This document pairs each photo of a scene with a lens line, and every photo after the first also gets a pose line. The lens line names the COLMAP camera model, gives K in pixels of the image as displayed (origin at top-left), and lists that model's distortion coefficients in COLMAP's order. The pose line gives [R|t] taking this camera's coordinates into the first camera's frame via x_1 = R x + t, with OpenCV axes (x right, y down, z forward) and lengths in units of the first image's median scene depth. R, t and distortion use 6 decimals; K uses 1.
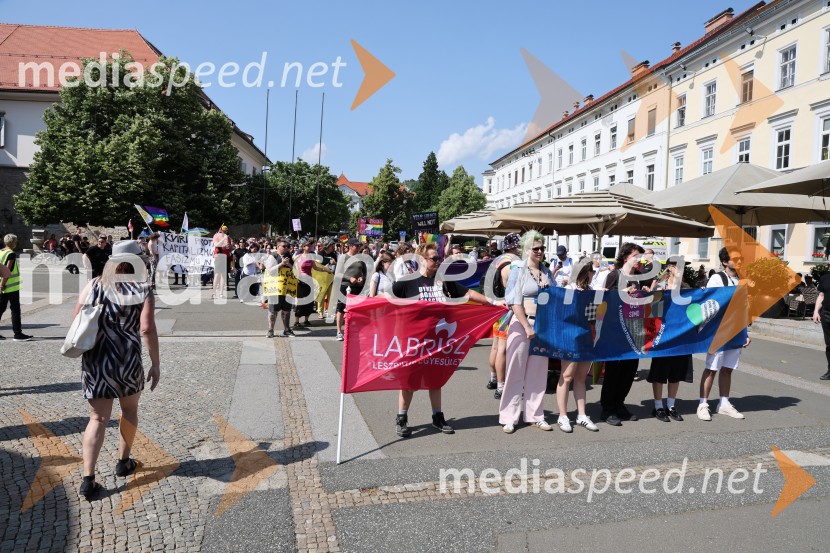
lens RADIAL K [[555.7, 0, 401.4], [0, 555.7, 264.9], [0, 0, 1]] dist [-0.033768, 0.018030]
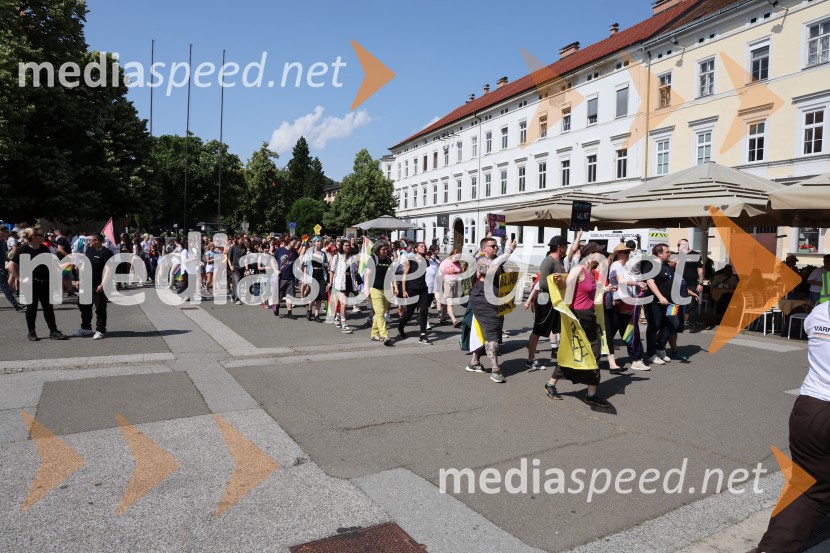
lens RADIAL K [[571.7, 0, 412.4], [0, 571.7, 275.1], [0, 0, 1]] dist [-0.084447, 0.055238]
pose [[0.962131, -0.027648, 0.271182, -0.153470], [0.019216, 0.999247, 0.033703, -0.011634], [-0.271909, -0.027215, 0.961938, 0.205457]]
